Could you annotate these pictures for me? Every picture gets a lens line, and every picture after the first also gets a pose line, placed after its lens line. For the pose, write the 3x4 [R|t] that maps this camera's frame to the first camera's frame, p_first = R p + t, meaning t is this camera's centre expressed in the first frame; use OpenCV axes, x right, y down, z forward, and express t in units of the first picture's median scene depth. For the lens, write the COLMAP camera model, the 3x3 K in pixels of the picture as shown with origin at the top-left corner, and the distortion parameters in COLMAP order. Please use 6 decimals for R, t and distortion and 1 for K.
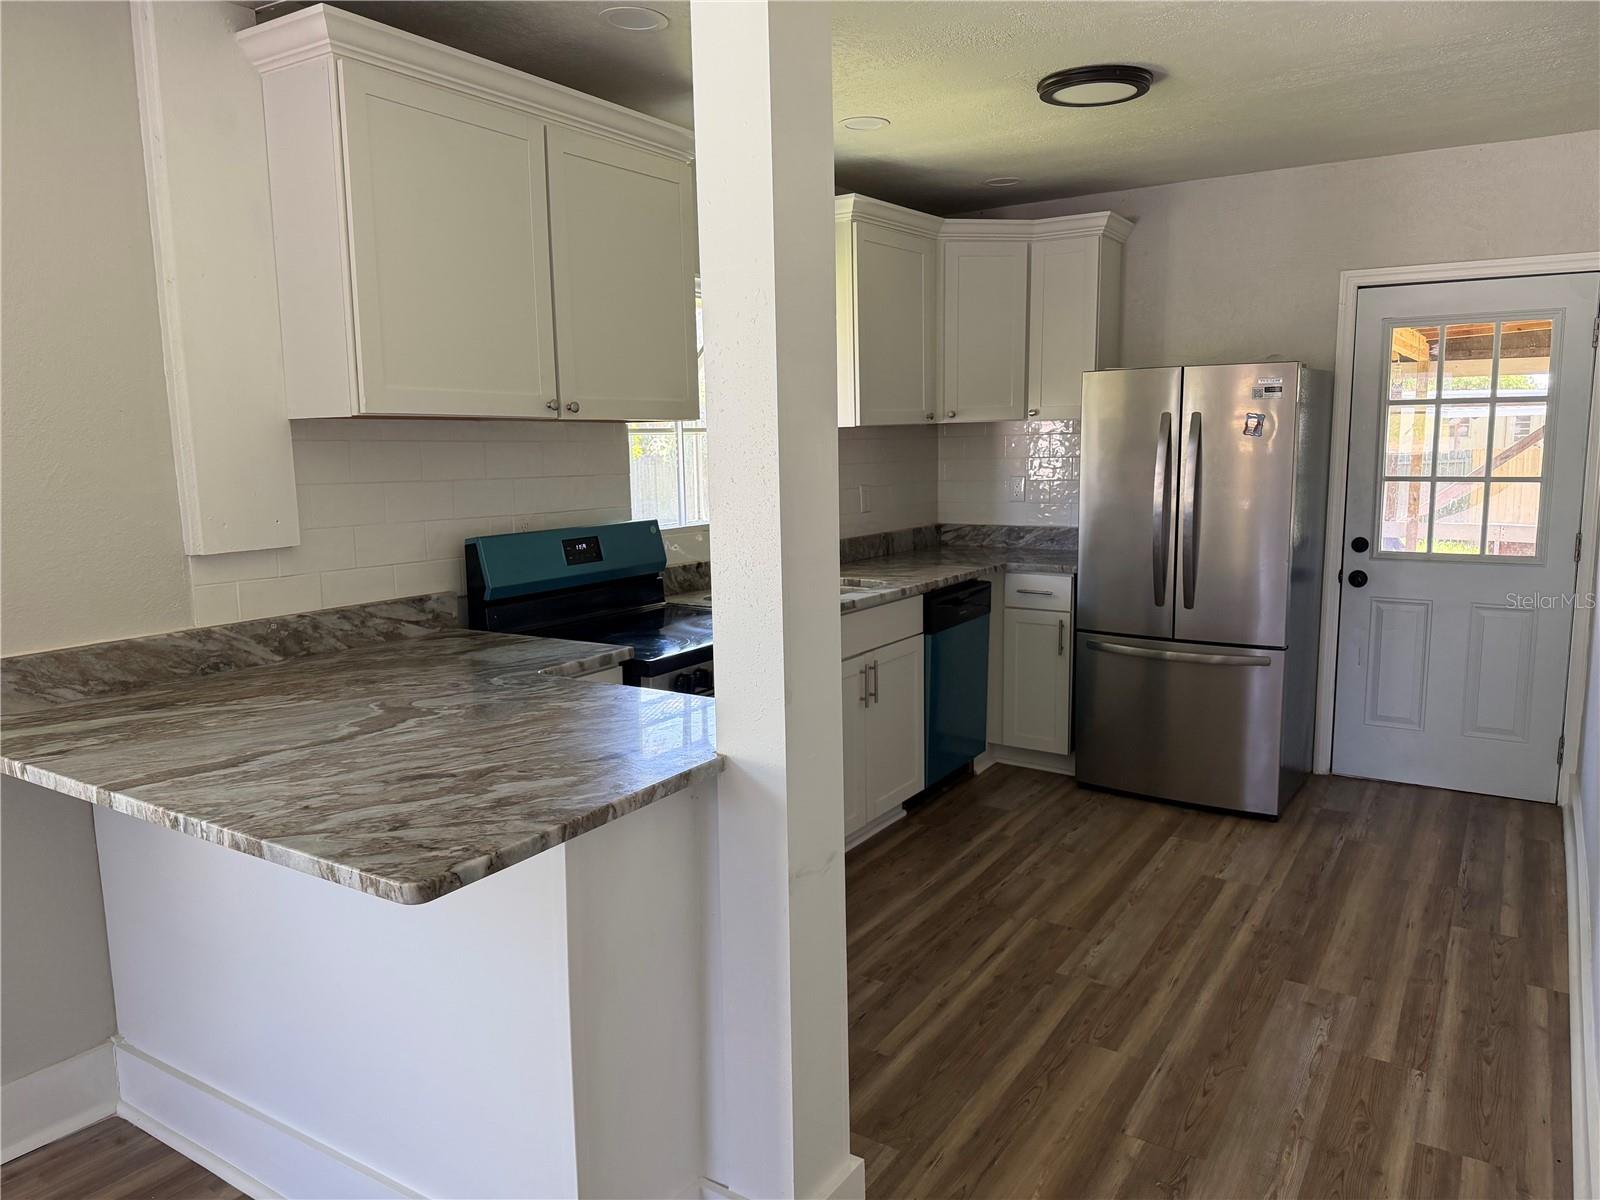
lens RADIAL K [[1123.2, 0, 802.6], [0, 1123.2, 599.3], [0, 0, 1]] dist [0.089490, -0.126088]
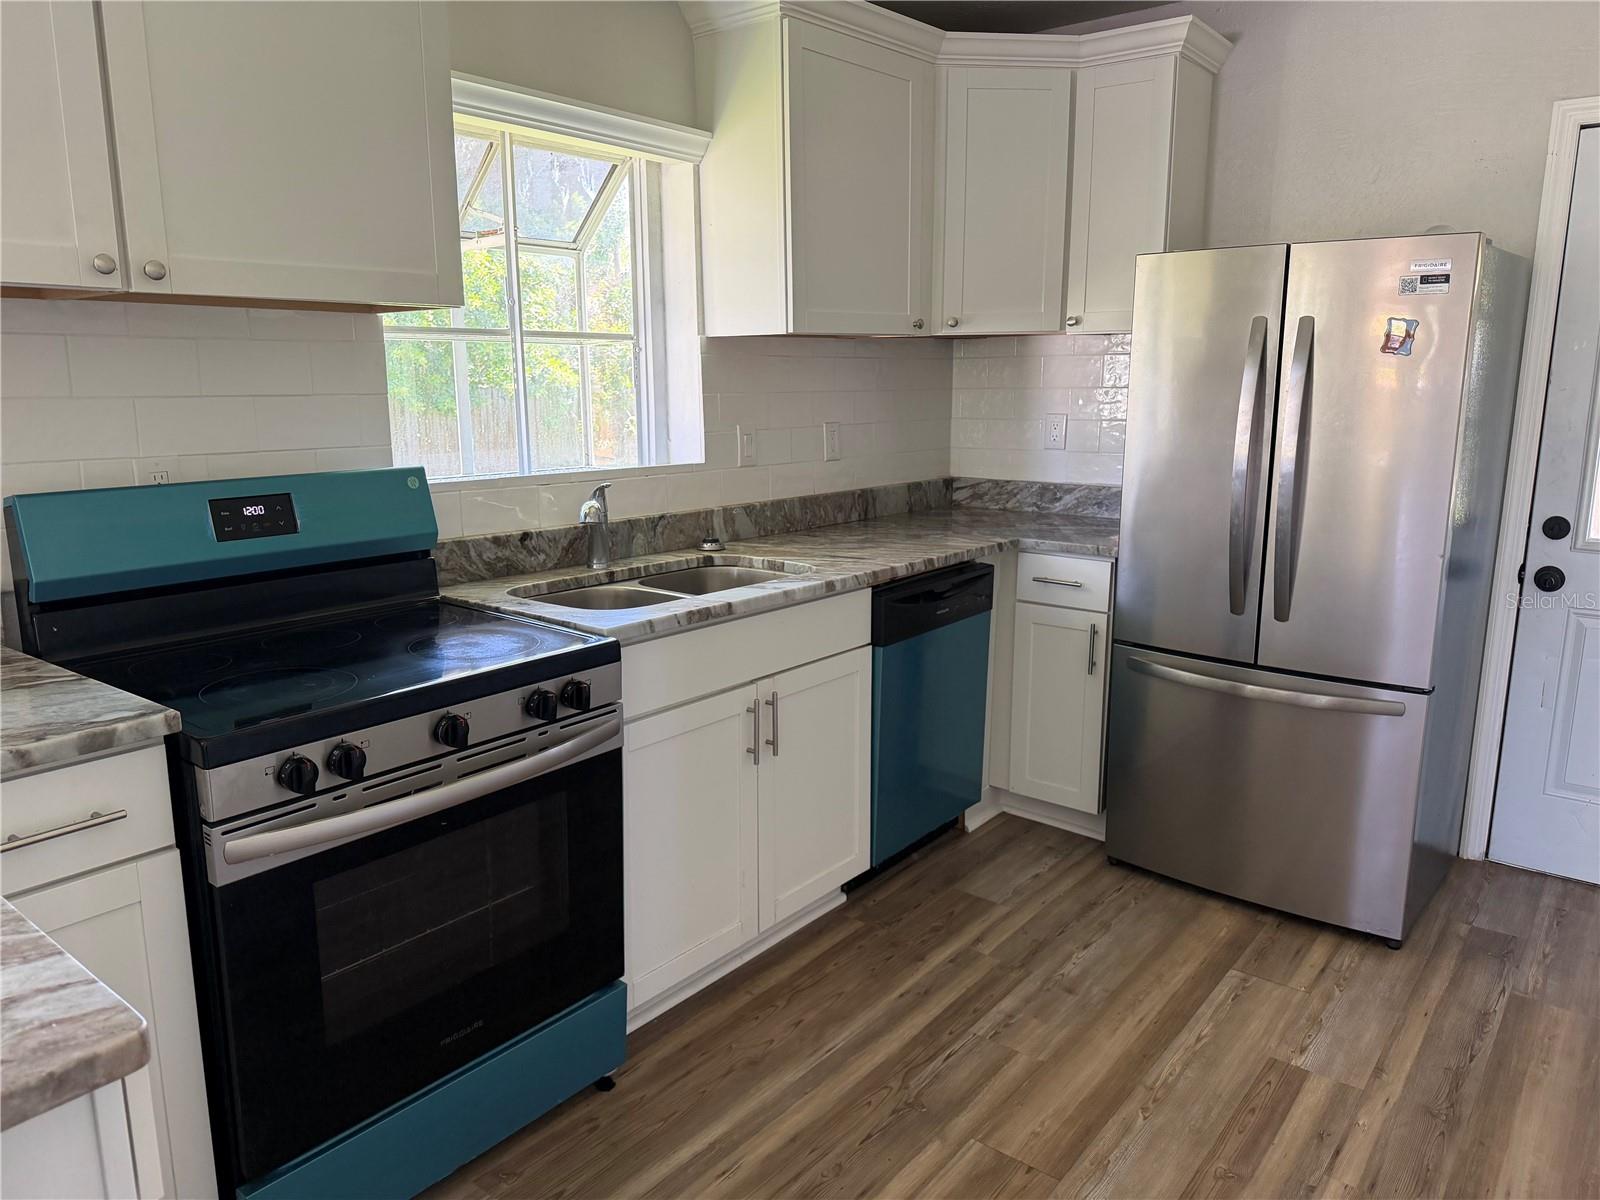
lens RADIAL K [[1128.1, 0, 806.8], [0, 1128.1, 597.6], [0, 0, 1]] dist [0.056525, -0.059460]
pose [[0.994970, 0.034907, -0.093893, 0.135685], [-0.029881, 0.998071, 0.054410, -0.034667], [0.095611, -0.051331, 0.994094, 0.334991]]
